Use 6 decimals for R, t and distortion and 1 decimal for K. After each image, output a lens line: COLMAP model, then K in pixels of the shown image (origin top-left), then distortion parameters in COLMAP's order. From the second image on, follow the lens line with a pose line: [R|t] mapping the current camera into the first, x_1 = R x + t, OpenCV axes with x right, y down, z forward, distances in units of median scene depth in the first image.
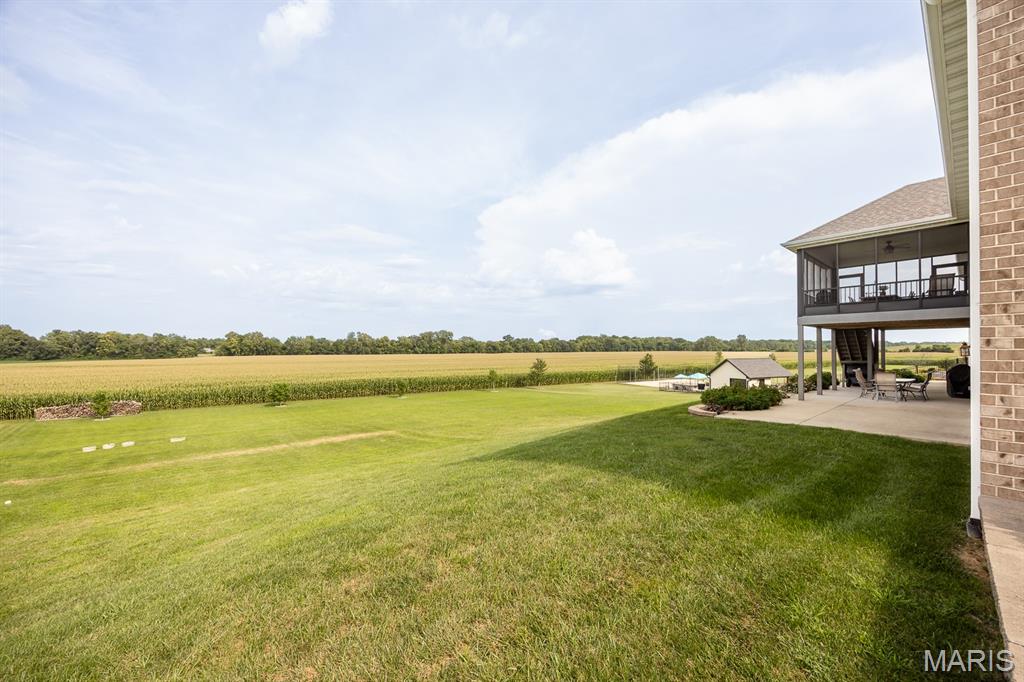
lens RADIAL K [[406.7, 0, 512.2], [0, 406.7, 351.6], [0, 0, 1]] dist [-0.000485, -0.000002]
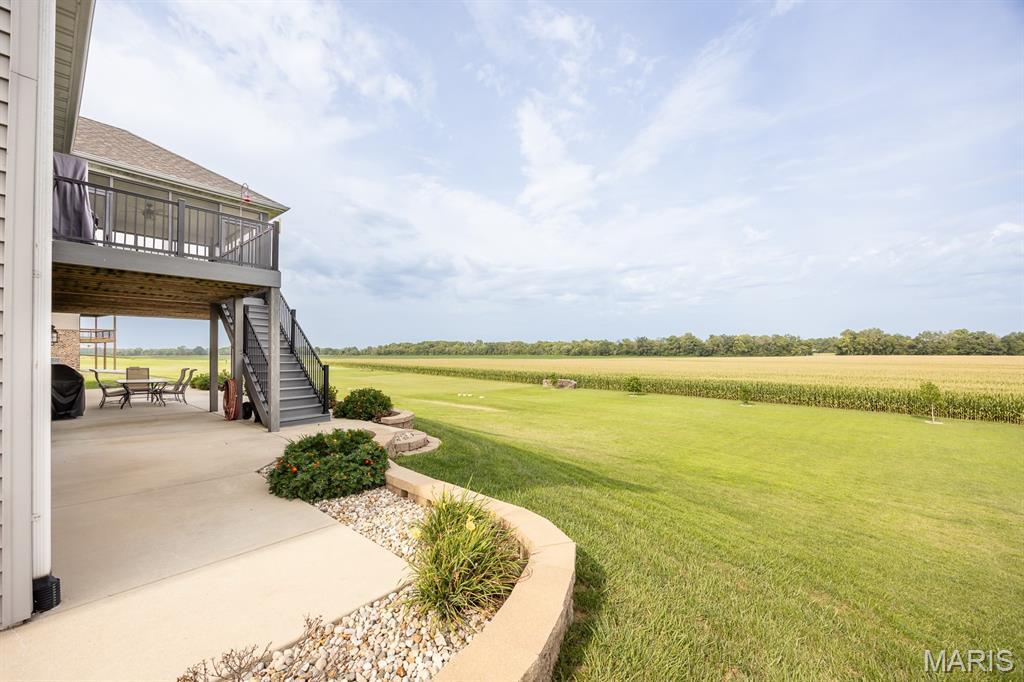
lens RADIAL K [[406.7, 0, 512.2], [0, 406.7, 351.6], [0, 0, 1]] dist [-0.000485, -0.000002]
pose [[0.135124, 0.004466, -0.990819, 0.147069], [-0.000316, 0.999990, 0.004464, -0.001716], [0.990829, -0.000290, 0.135124, 0.105546]]
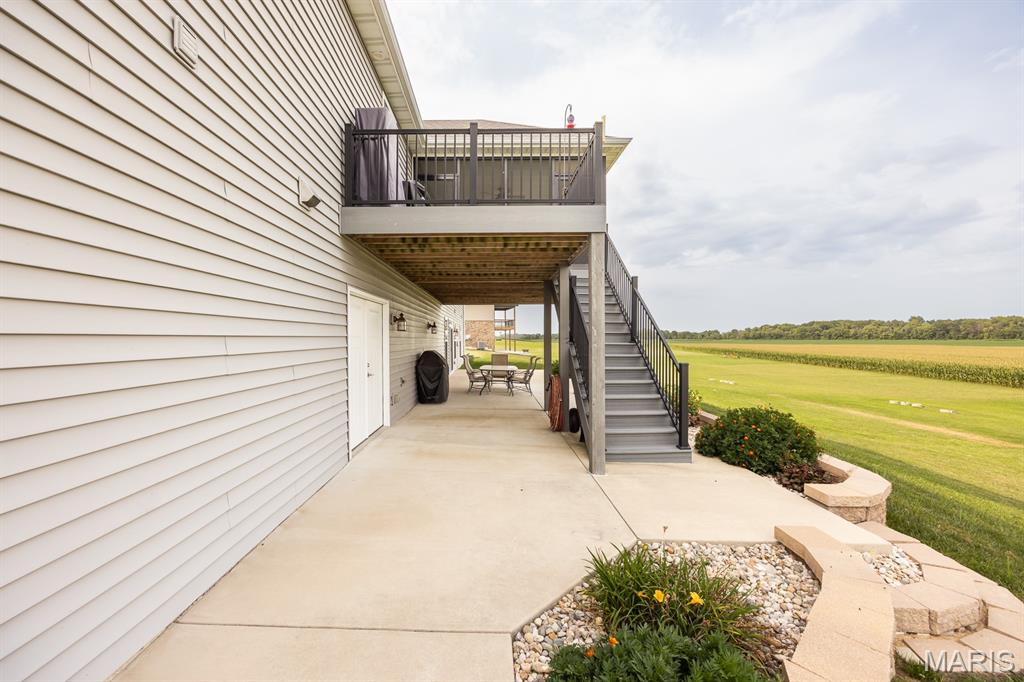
lens RADIAL K [[410.9, 0, 485.0], [0, 410.9, 338.0], [0, 0, 1]] dist [-0.000972, -0.000303]
pose [[-0.676599, 0.011217, -0.736266, 0.140954], [0.008789, 0.999936, 0.007158, -0.001776], [0.736299, -0.001628, -0.676654, 0.103692]]
